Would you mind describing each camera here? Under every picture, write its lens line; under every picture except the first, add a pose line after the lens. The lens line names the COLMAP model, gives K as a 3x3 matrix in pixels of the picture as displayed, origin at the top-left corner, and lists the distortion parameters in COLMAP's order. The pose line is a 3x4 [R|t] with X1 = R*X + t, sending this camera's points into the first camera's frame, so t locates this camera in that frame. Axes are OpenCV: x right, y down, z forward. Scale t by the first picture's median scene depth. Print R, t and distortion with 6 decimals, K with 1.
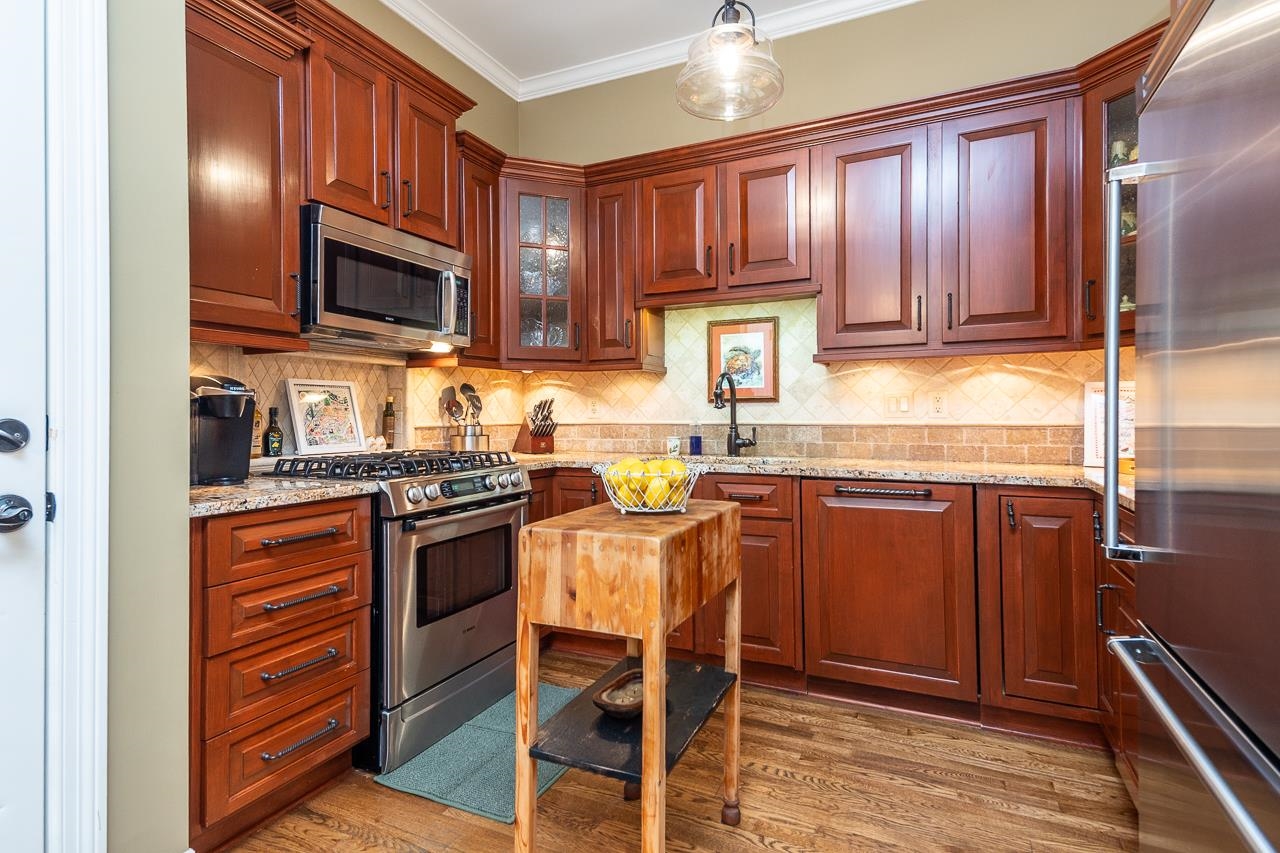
lens RADIAL K [[636.8, 0, 634.6], [0, 636.8, 415.6], [0, 0, 1]] dist [0.054121, -0.022391]
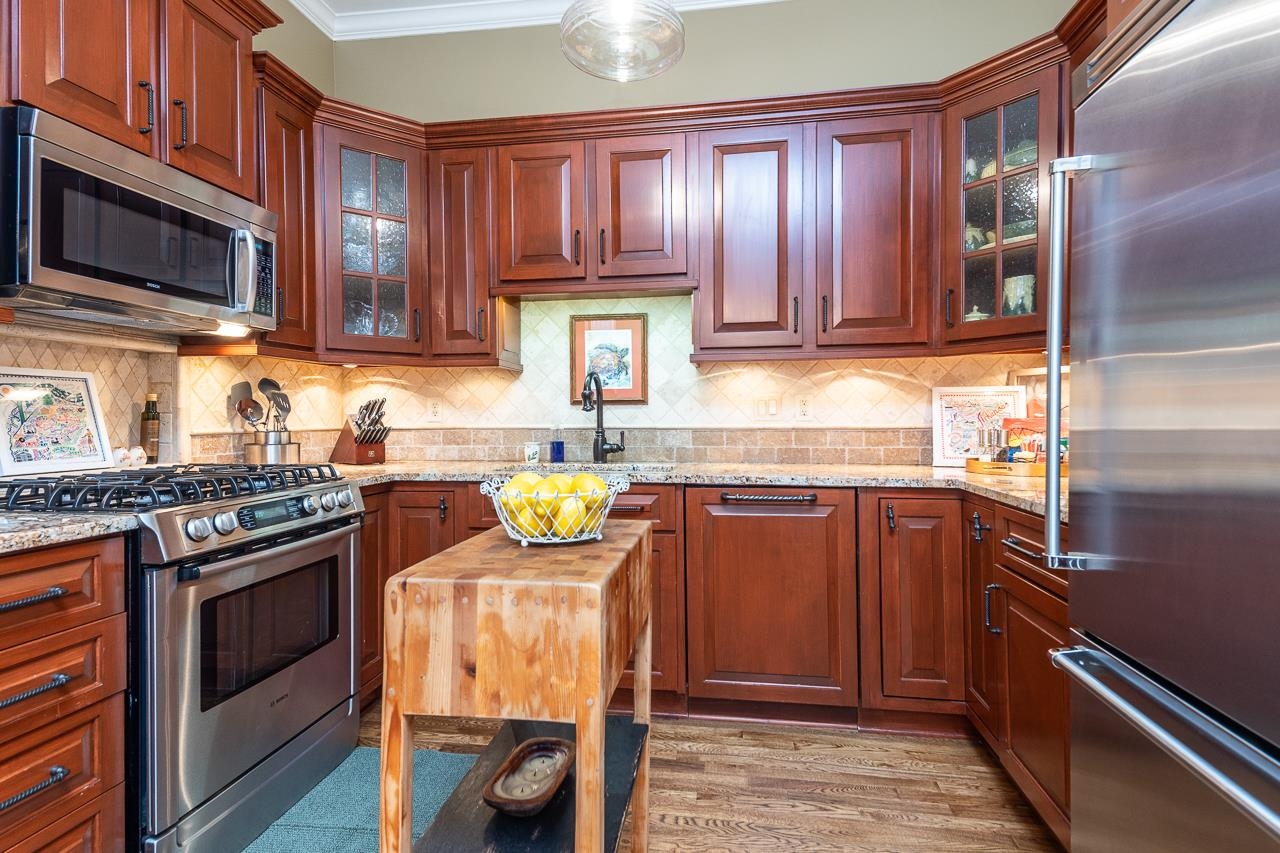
lens RADIAL K [[631.5, 0, 643.7], [0, 631.5, 421.4], [0, 0, 1]] dist [0.055409, -0.024168]
pose [[0.957592, -0.001674, 0.288123, -0.056151], [0.000490, 0.999991, 0.004182, 0.000034], [-0.288127, -0.003863, 0.957584, 0.126733]]
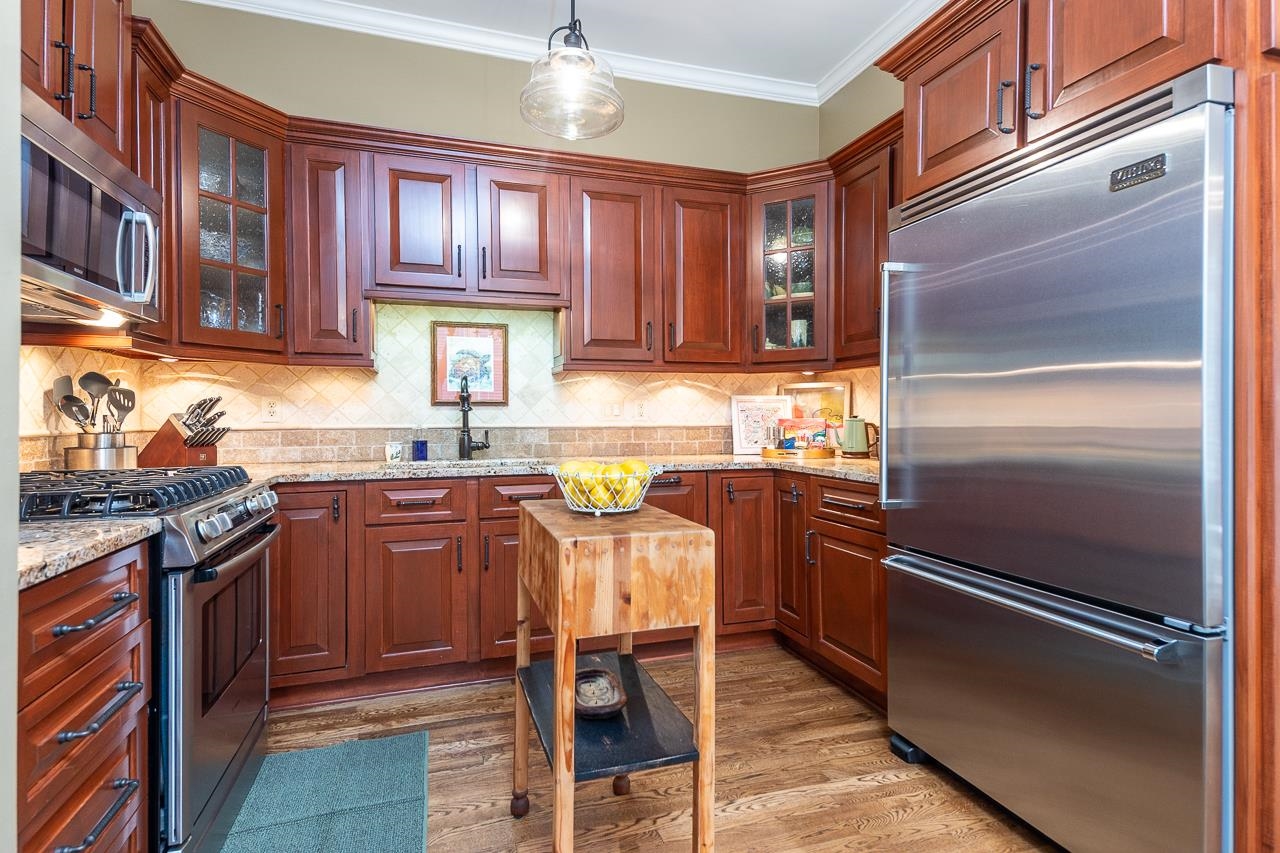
lens RADIAL K [[615.5, 0, 619.5], [0, 615.5, 420.2], [0, 0, 1]] dist [0.040856, -0.000716]
pose [[0.750829, -0.000926, 0.660496, -0.354180], [0.000159, 0.999999, 0.001220, 0.001132], [-0.660497, -0.000811, 0.750828, 0.139738]]
